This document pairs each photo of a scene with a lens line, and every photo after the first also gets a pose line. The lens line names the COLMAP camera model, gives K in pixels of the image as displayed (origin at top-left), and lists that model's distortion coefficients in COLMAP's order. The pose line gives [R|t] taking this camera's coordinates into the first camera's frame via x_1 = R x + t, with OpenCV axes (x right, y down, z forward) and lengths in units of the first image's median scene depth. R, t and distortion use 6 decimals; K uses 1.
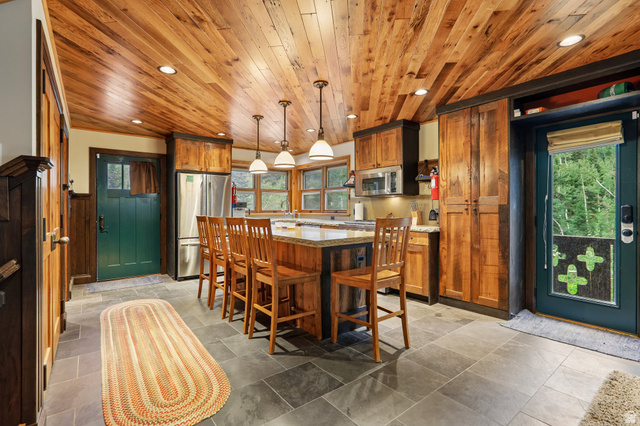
lens RADIAL K [[300.5, 0, 320.0], [0, 300.5, 213.0], [0, 0, 1]] dist [-0.003347, -0.000279]
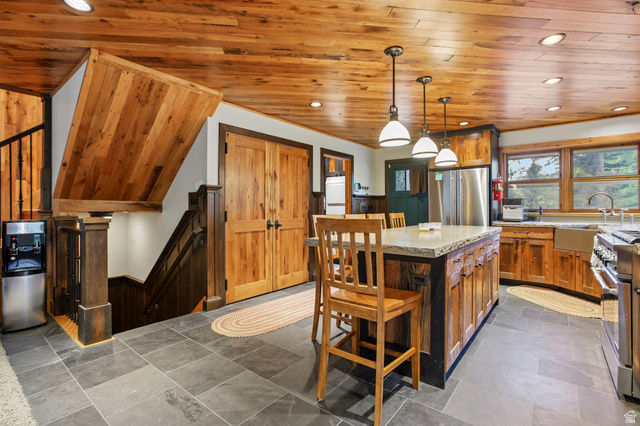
lens RADIAL K [[303.0, 0, 318.1], [0, 303.0, 210.8], [0, 0, 1]] dist [-0.048472, 0.029229]
pose [[0.241427, 0.011234, -0.970354, 0.493833], [-0.016579, 0.999835, 0.007450, -0.001234], [0.970277, 0.014289, 0.241574, 0.415412]]
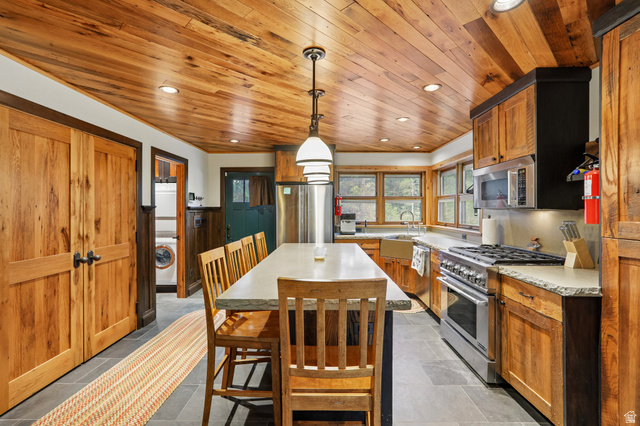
lens RADIAL K [[303.4, 0, 317.8], [0, 303.4, 213.1], [0, 0, 1]] dist [-0.041760, 0.026569]
pose [[0.785918, 0.009982, -0.618250, 0.284457], [-0.012625, 0.999920, 0.000096, -0.047631], [0.618202, 0.007730, 0.785981, 0.324194]]
